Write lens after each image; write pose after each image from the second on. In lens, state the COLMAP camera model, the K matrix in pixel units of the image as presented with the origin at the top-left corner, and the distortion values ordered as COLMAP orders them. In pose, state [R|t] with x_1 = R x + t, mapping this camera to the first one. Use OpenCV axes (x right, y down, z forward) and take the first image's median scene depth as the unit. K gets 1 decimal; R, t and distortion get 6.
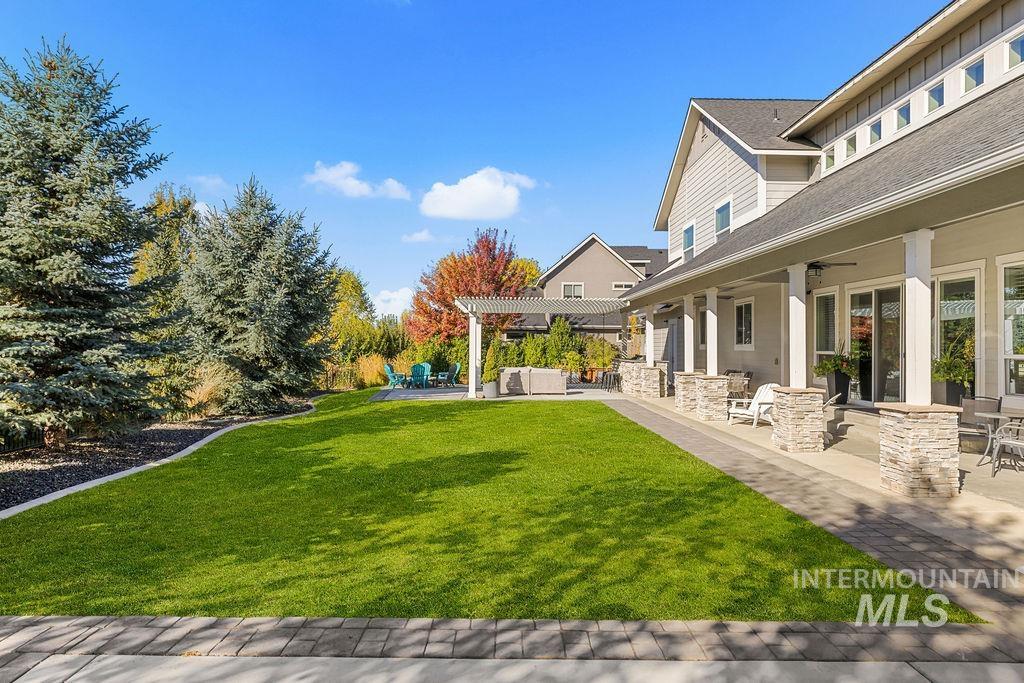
lens RADIAL K [[597.4, 0, 512.5], [0, 597.4, 340.0], [0, 0, 1]] dist [-0.006981, -0.000929]
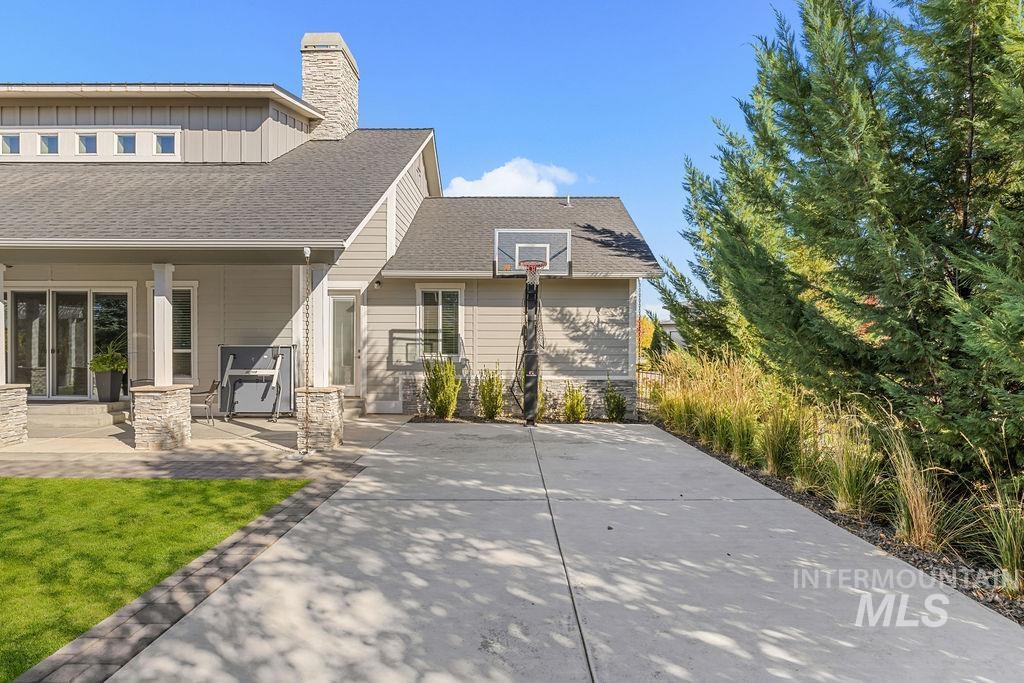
lens RADIAL K [[501.5, 0, 512.4], [0, 501.5, 344.3], [0, 0, 1]] dist [-0.000800, -0.000248]
pose [[-0.018013, -0.004939, 0.999826, -0.683793], [-0.014045, 0.999890, 0.004686, -0.010400], [-0.999739, -0.013958, -0.018080, 0.232458]]
